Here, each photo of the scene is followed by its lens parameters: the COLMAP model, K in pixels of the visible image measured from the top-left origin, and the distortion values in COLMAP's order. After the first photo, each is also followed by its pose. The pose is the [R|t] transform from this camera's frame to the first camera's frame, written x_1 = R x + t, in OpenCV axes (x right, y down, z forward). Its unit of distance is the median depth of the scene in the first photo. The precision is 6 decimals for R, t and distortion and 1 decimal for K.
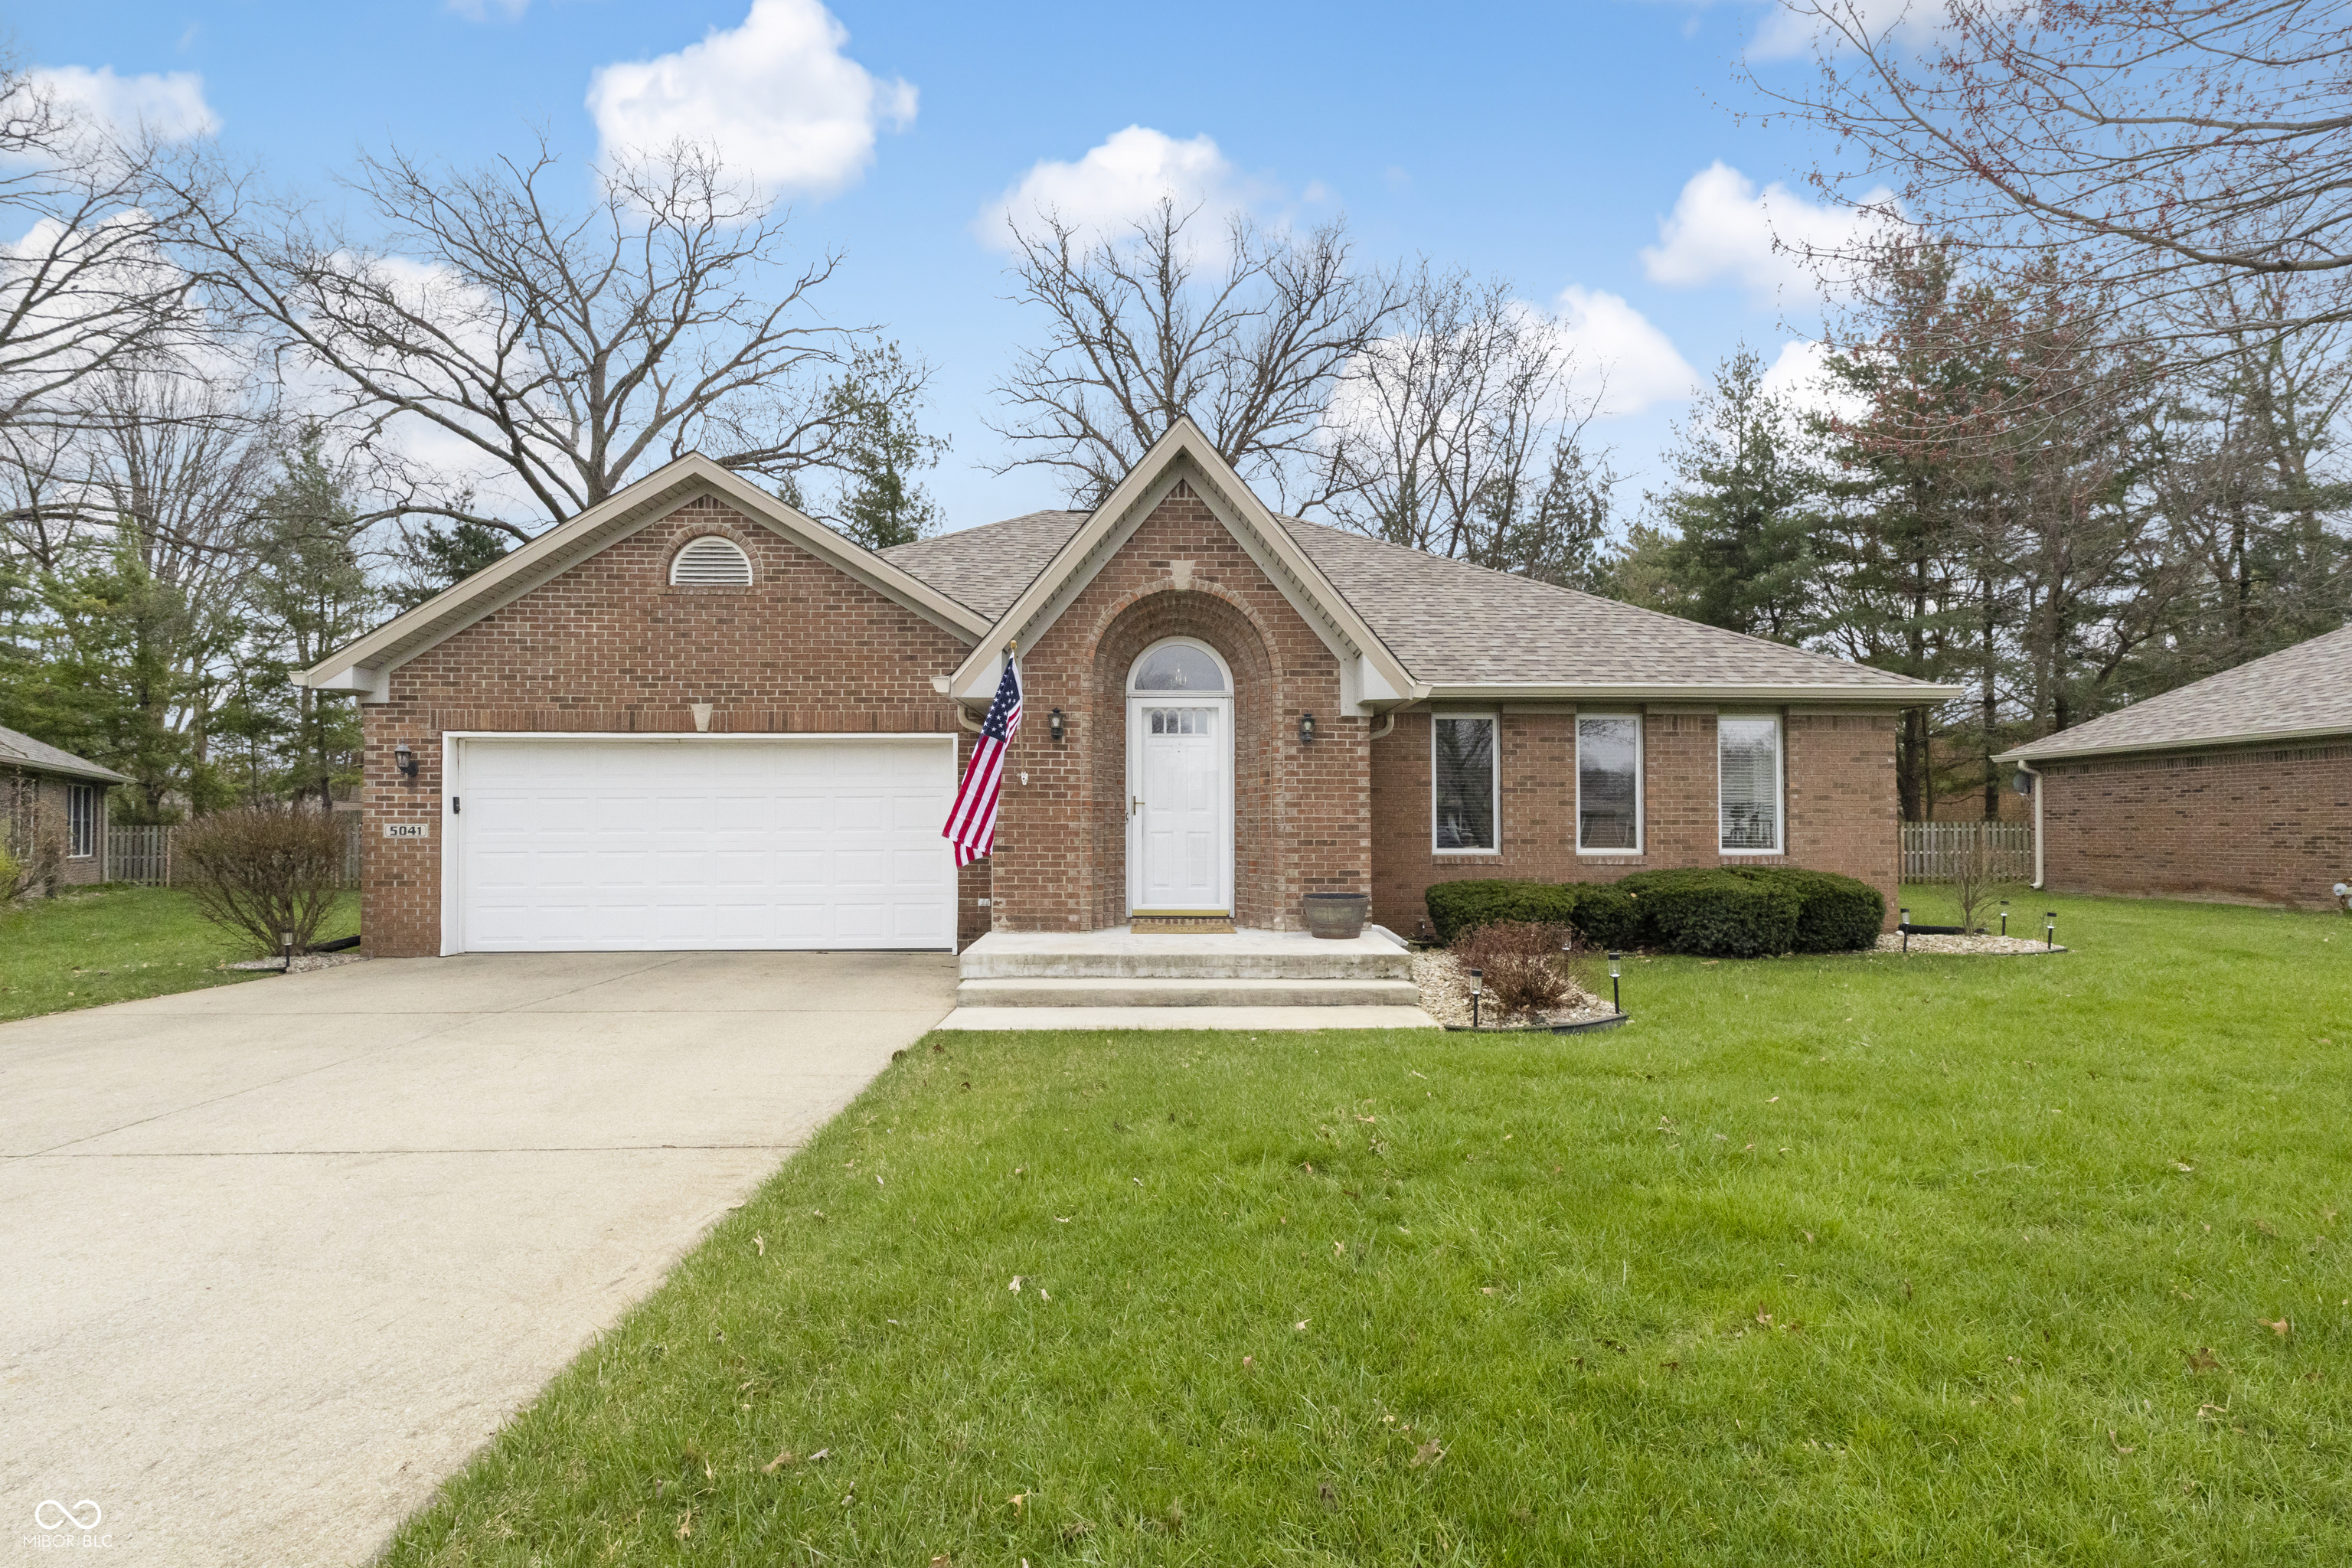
lens RADIAL K [[1070.9, 0, 1175.9], [0, 1070.9, 827.9], [0, 0, 1]] dist [-0.001597, -0.000048]
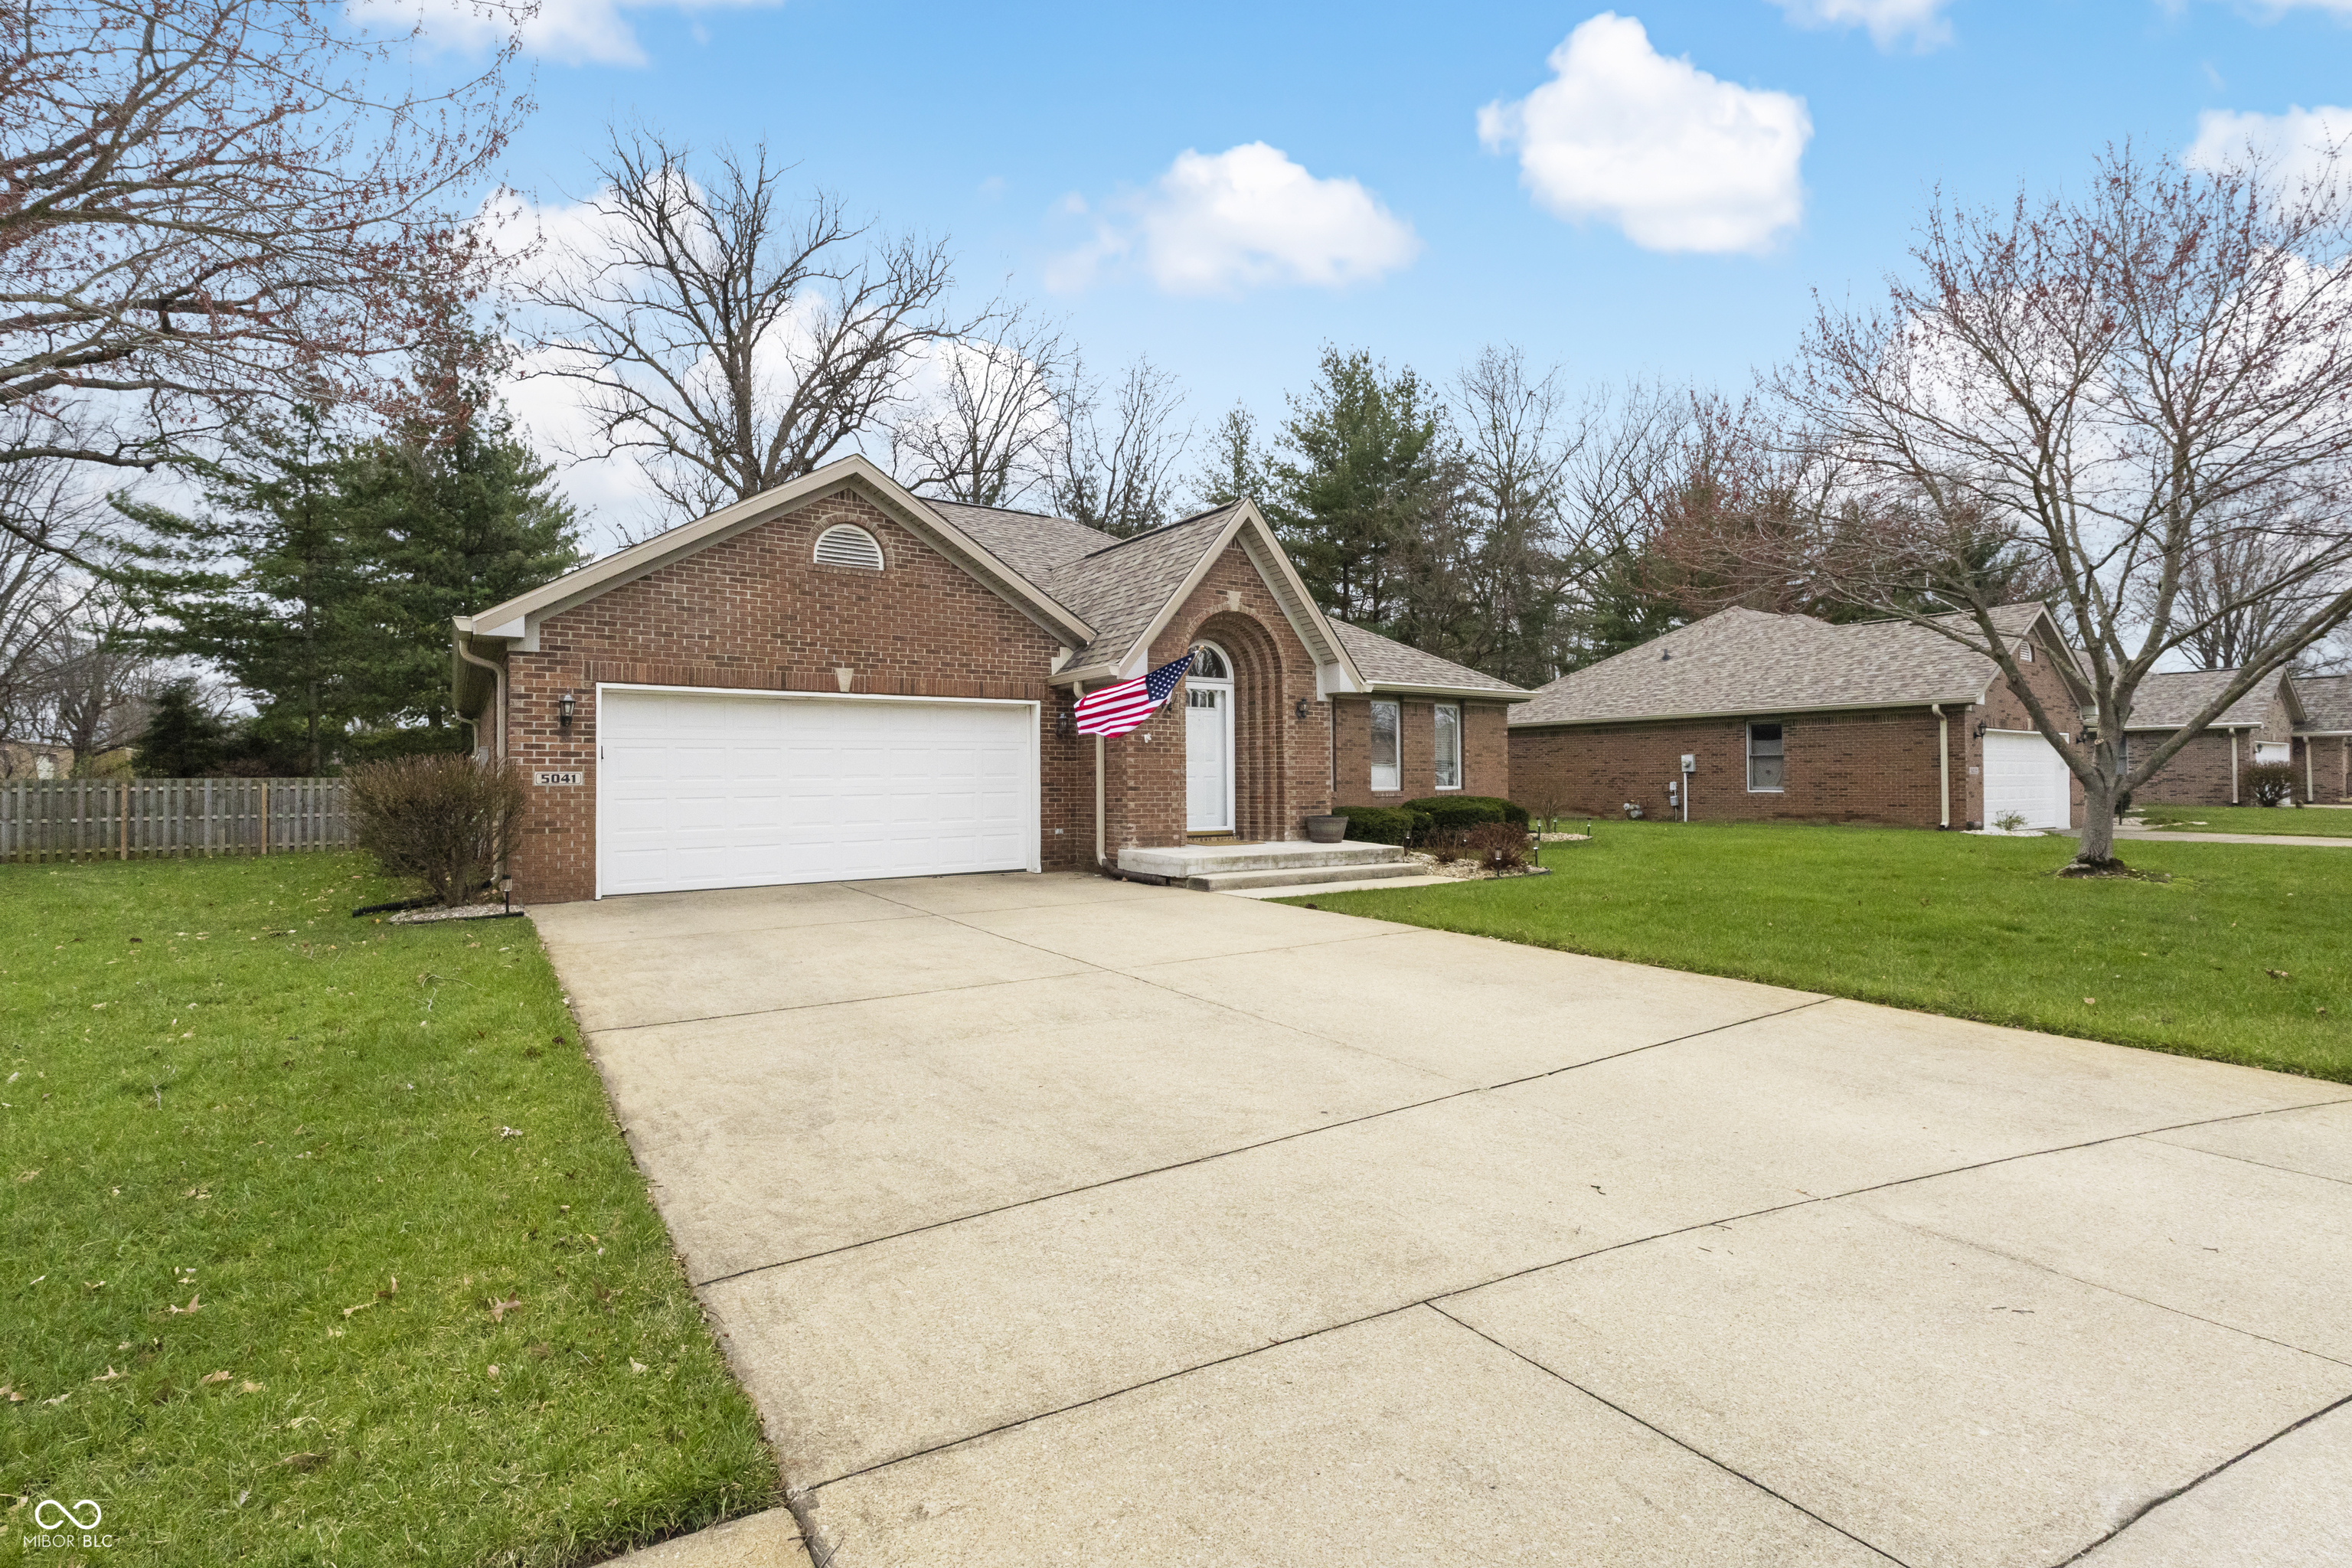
lens RADIAL K [[1081.6, 0, 1176.0], [0, 1081.6, 784.0], [0, 0, 1]] dist [0.000065, 0.000456]
pose [[0.840400, -0.007913, 0.541909, -0.780708], [0.004955, 0.999964, 0.006918, 0.003560], [-0.541944, -0.003129, 0.840409, -0.183894]]
